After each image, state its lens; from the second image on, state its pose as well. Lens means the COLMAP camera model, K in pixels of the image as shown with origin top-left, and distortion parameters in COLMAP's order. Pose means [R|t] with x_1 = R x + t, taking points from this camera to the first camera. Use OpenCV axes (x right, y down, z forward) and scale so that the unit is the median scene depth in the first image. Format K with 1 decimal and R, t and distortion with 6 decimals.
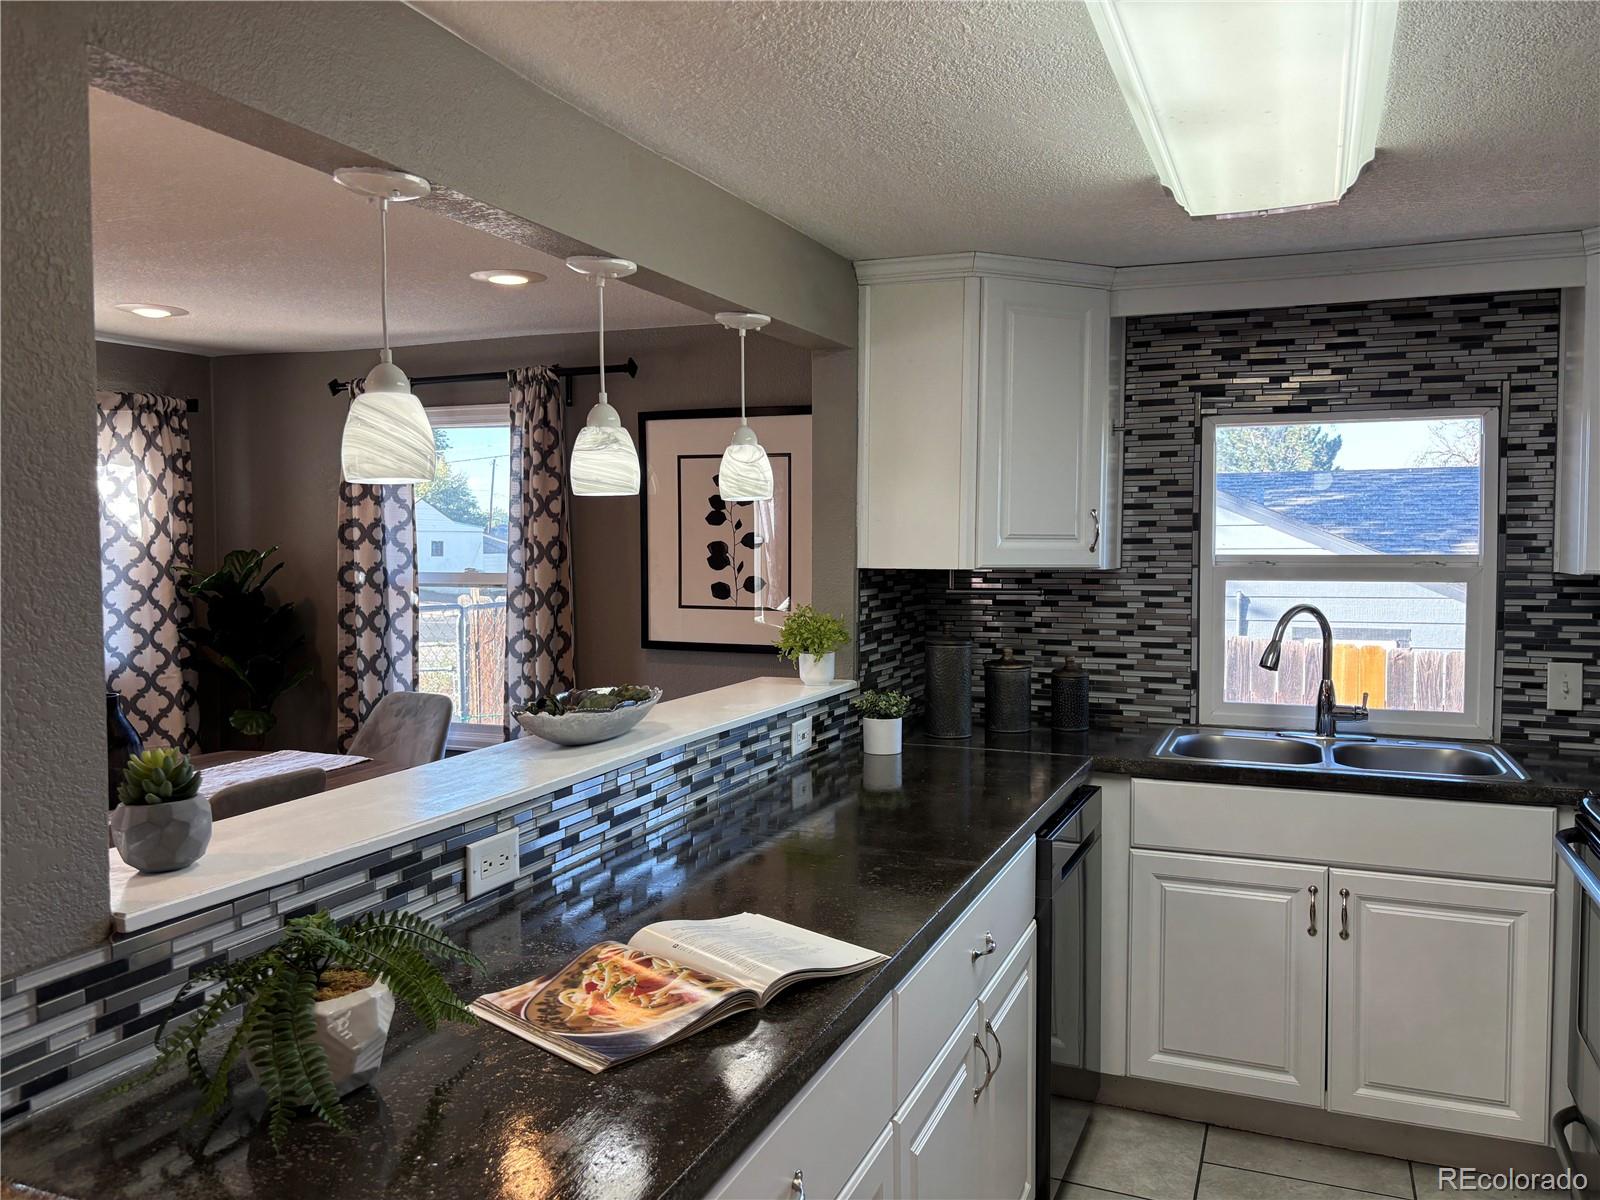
lens RADIAL K [[1211.9, 0, 813.9], [0, 1211.9, 593.0], [0, 0, 1]] dist [0.052474, -0.068338]
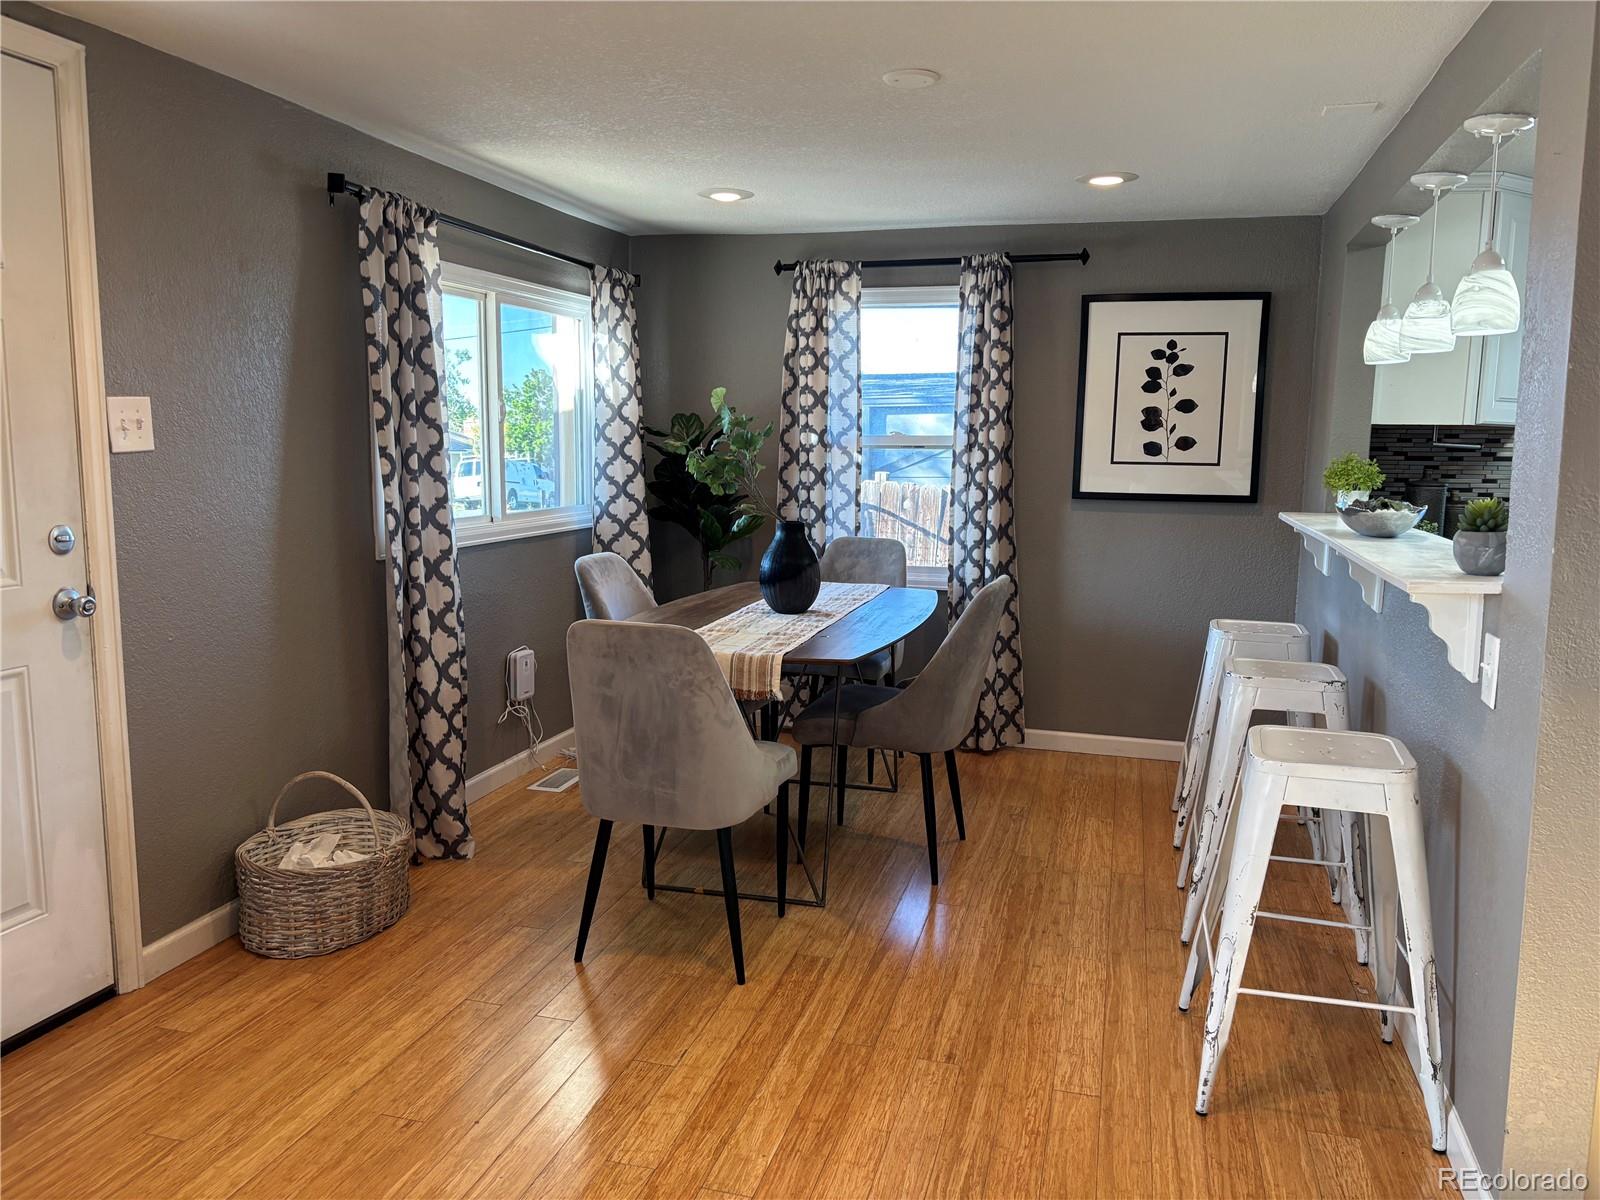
lens RADIAL K [[1211.9, 0, 791.4], [0, 1211.9, 608.5], [0, 0, 1]] dist [0.052474, -0.068338]
pose [[0.994061, -0.002782, 0.108786, -0.520483], [-0.007277, 0.995736, 0.091964, 0.043180], [-0.108578, -0.092210, 0.989802, -0.151087]]
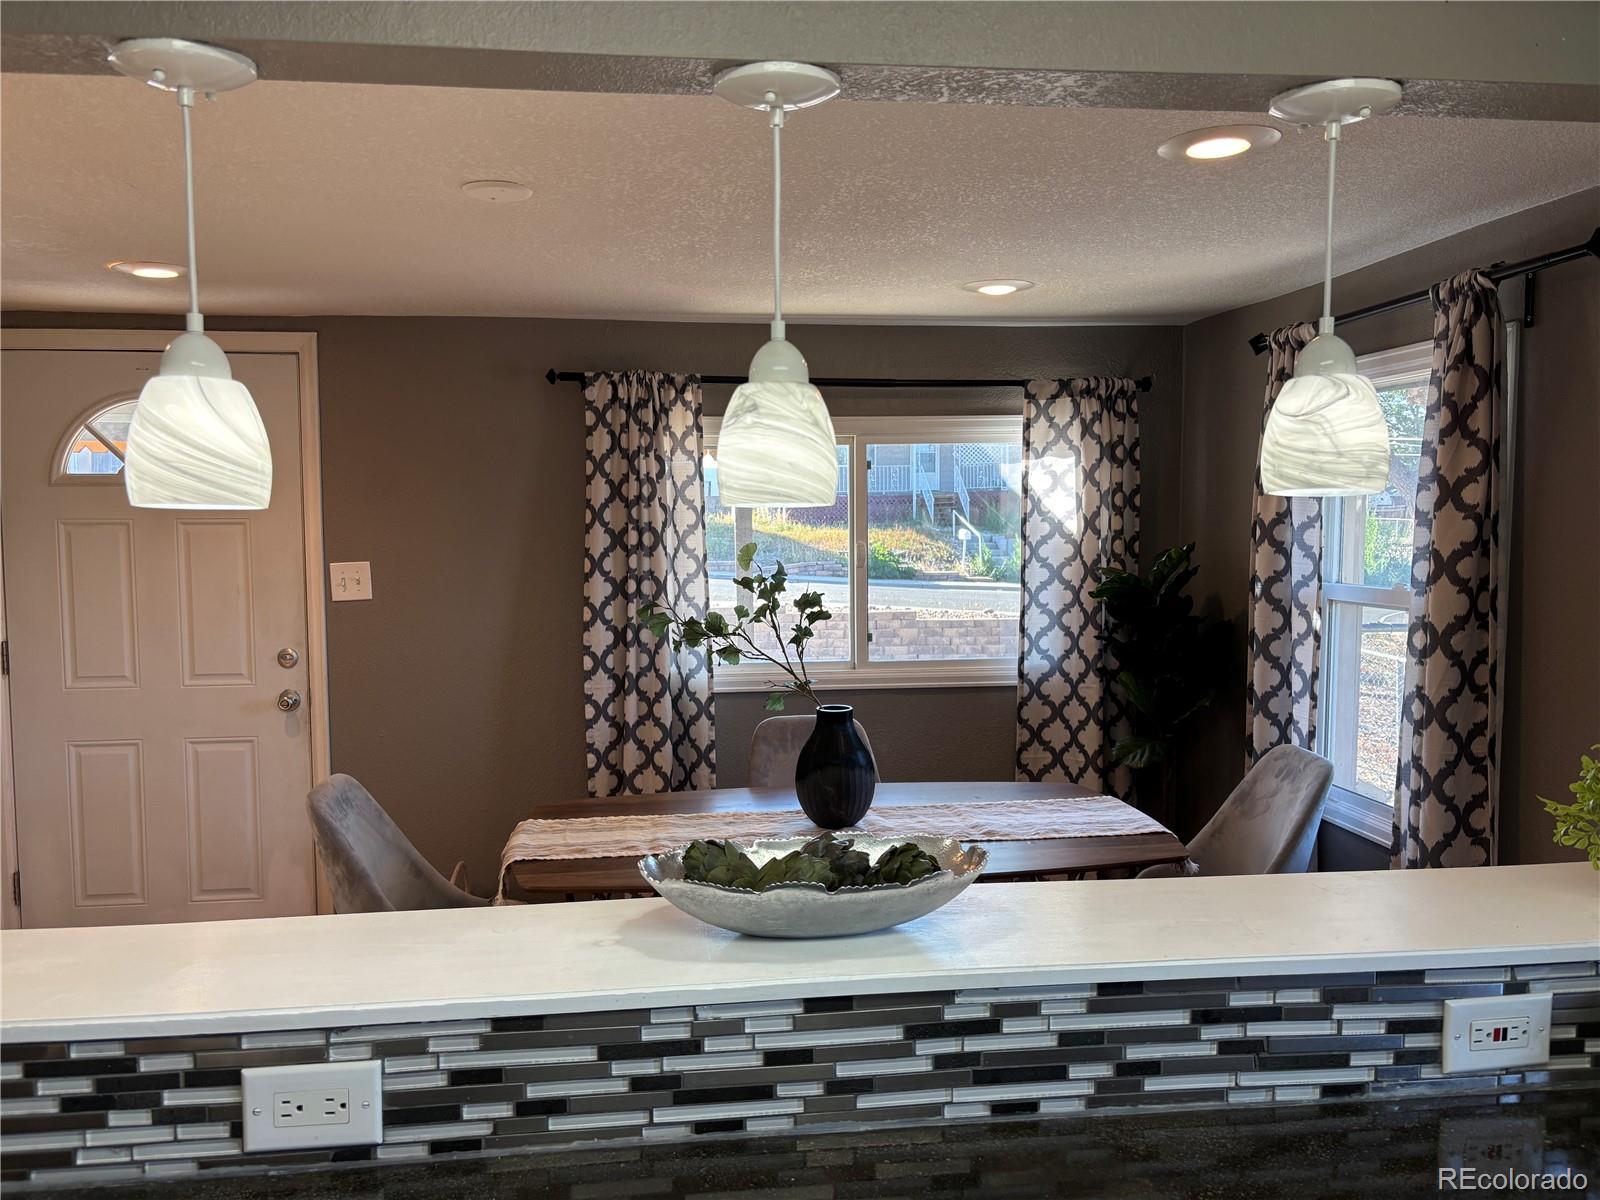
lens RADIAL K [[1211.9, 0, 791.4], [0, 1211.9, 605.3], [0, 0, 1]] dist [0.052474, -0.068338]
pose [[0.481292, 0.063142, -0.874283, 0.160943], [-0.036204, 0.997983, 0.052146, -0.032461], [0.875812, 0.006555, 0.482608, 0.373082]]
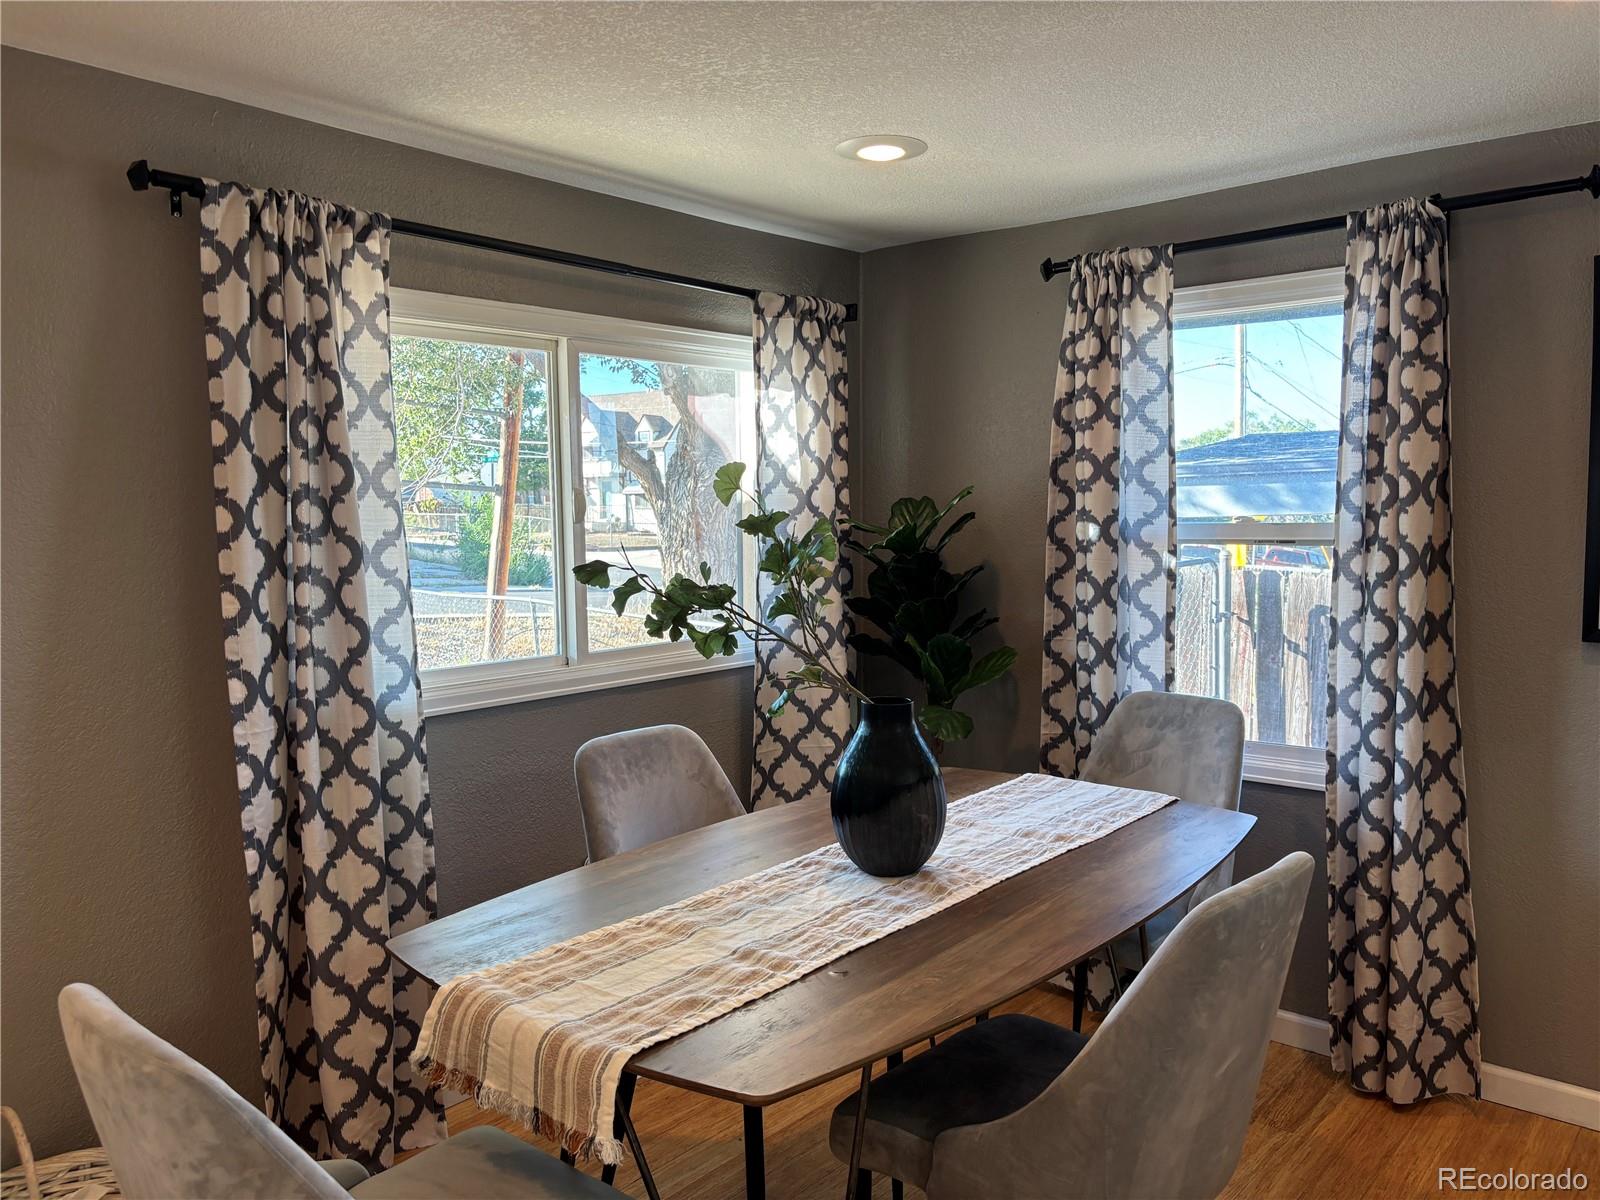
lens RADIAL K [[1211.9, 0, 799.1], [0, 1211.9, 592.1], [0, 0, 1]] dist [0.052474, -0.068338]
pose [[0.946545, 0.011715, -0.322359, -0.305621], [-0.004487, 0.999722, 0.023155, 0.007732], [0.322540, -0.020471, 0.946334, 0.266767]]
